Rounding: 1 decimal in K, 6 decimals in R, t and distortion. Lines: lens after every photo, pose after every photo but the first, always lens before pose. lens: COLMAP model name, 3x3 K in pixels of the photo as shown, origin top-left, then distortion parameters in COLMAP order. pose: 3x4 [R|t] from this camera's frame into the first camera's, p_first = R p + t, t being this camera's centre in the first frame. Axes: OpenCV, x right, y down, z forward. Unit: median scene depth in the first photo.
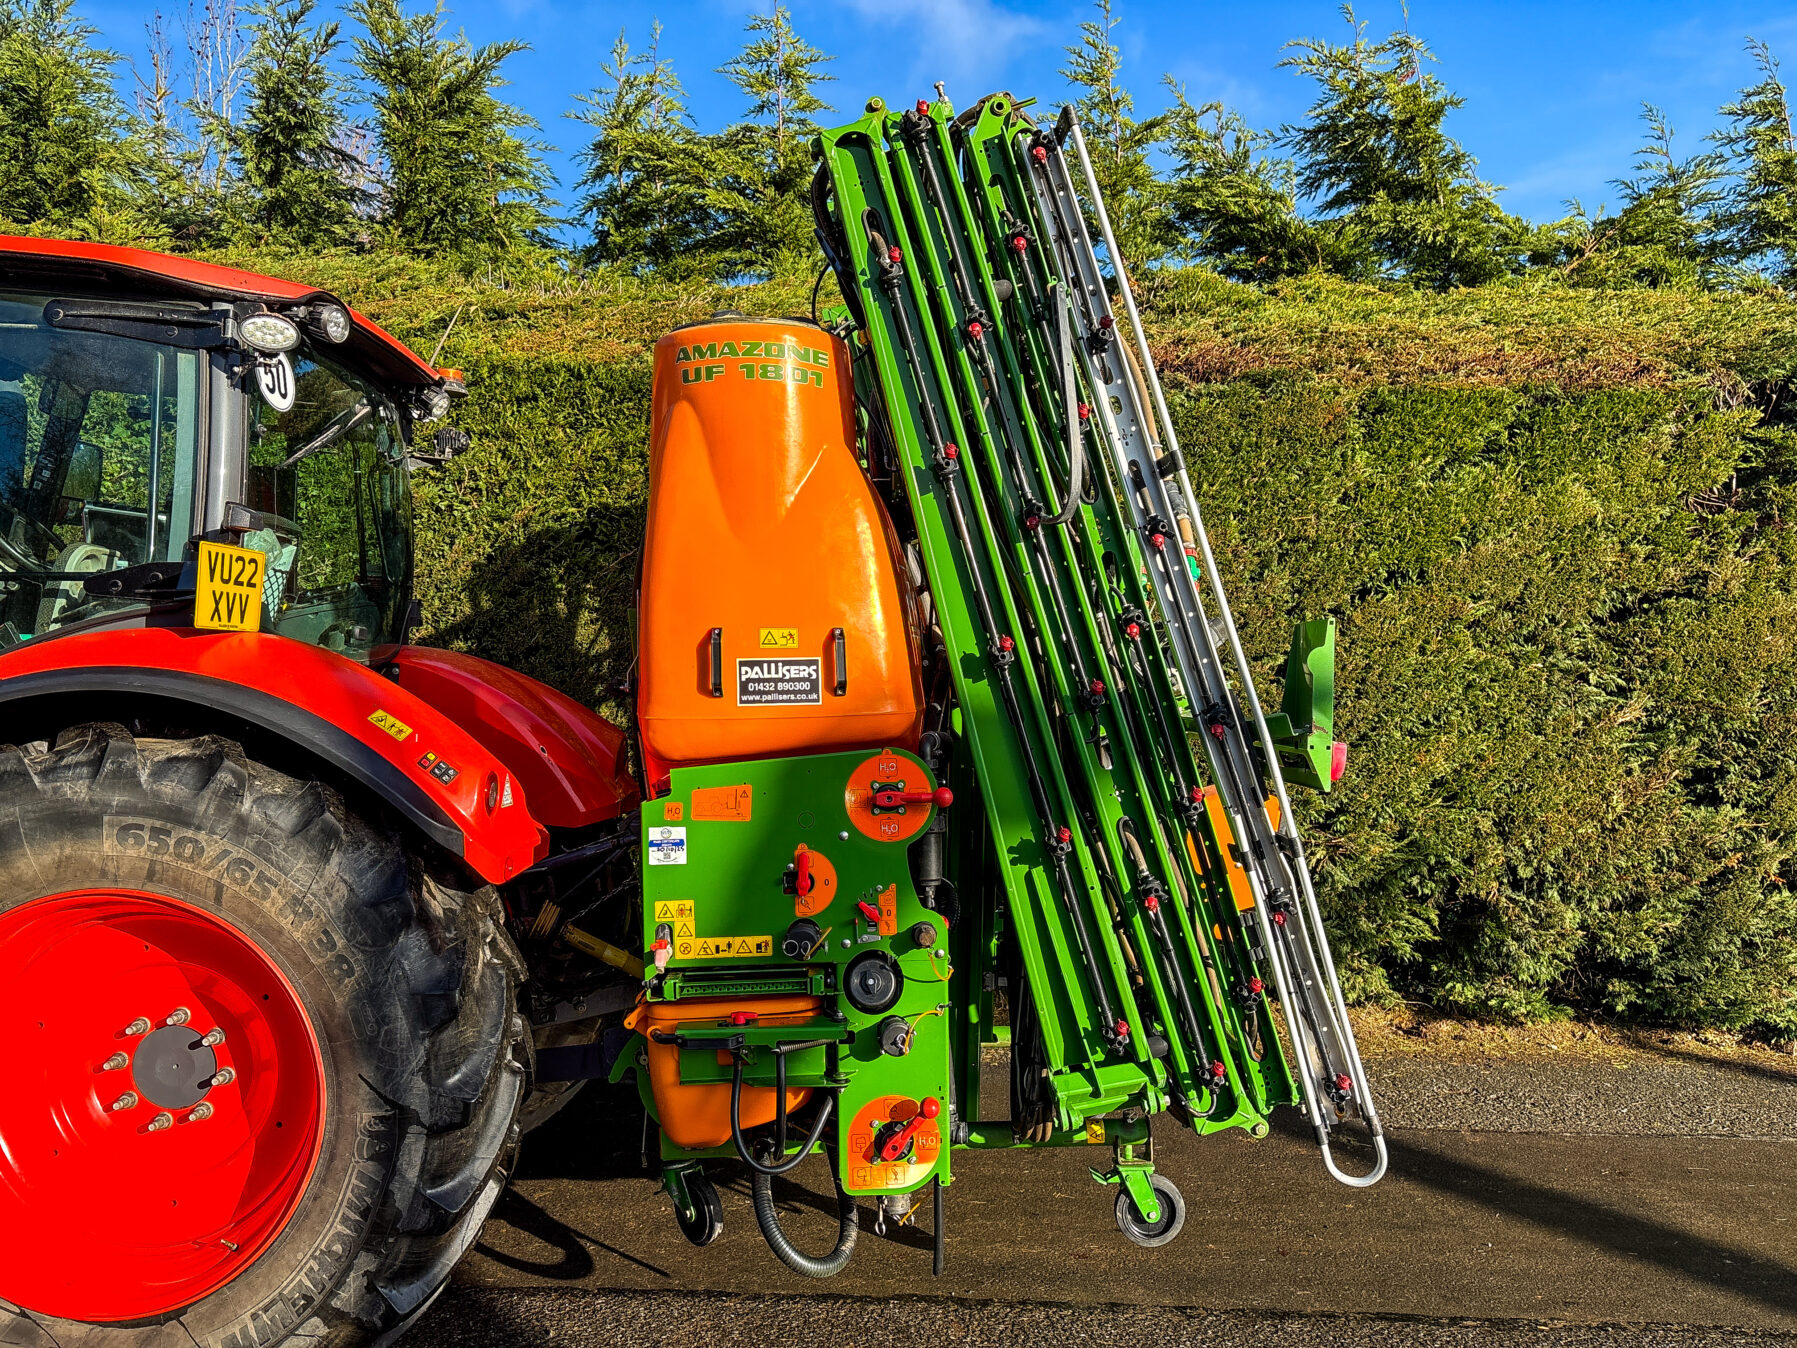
lens RADIAL K [[1351.6, 0, 898.5], [0, 1351.6, 687.9], [0, 0, 1]] dist [0.031593, -0.009507]
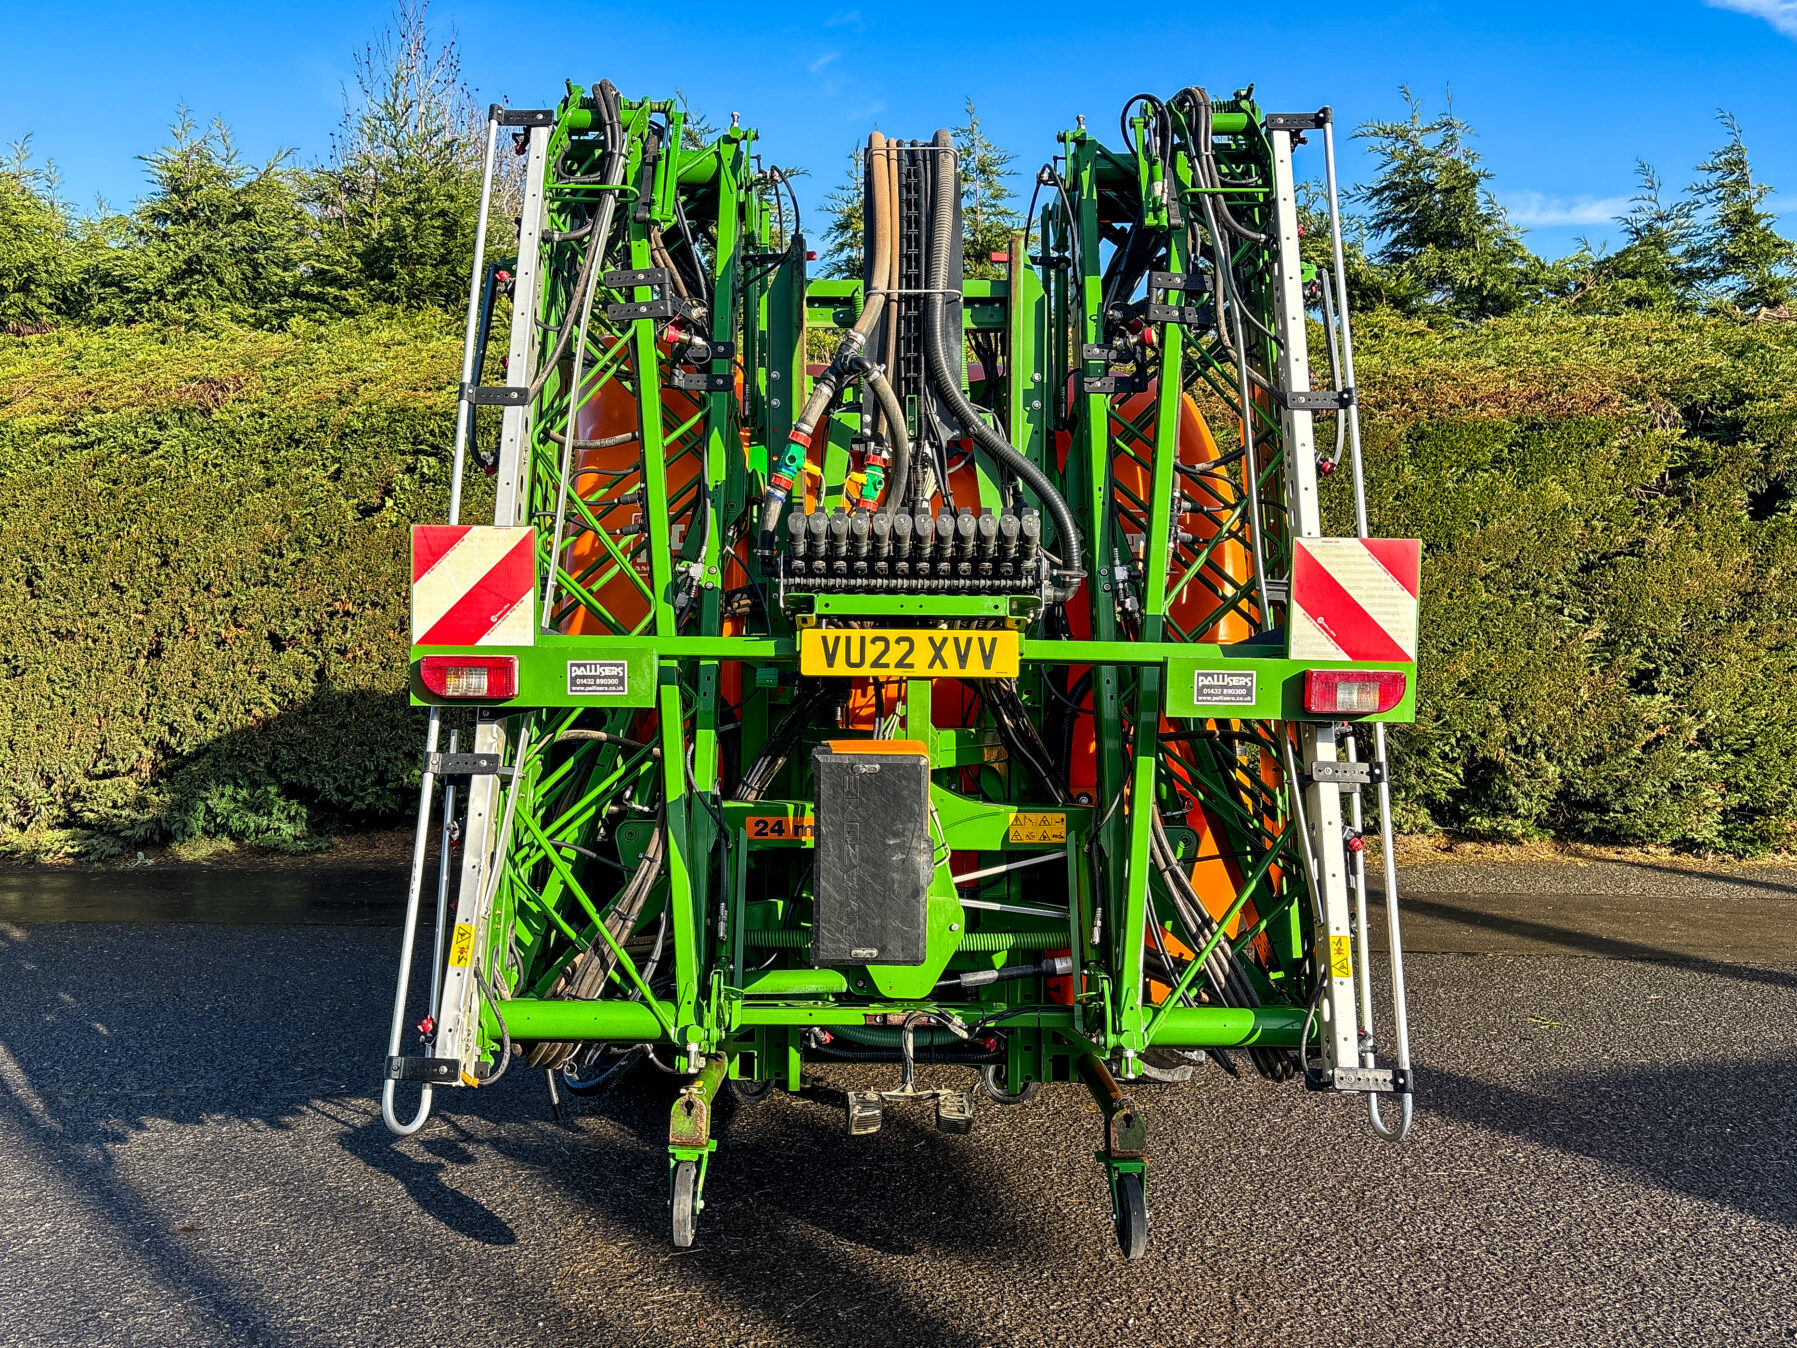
lens RADIAL K [[1371.0, 0, 898.5], [0, 1371.0, 674.0], [0, 0, 1]] dist [0.024381, 0.009432]
pose [[0.998554, -0.020243, -0.049793, -0.148715], [0.022417, 0.998802, 0.043500, -0.020266], [0.048852, -0.044553, 0.997812, -0.545561]]
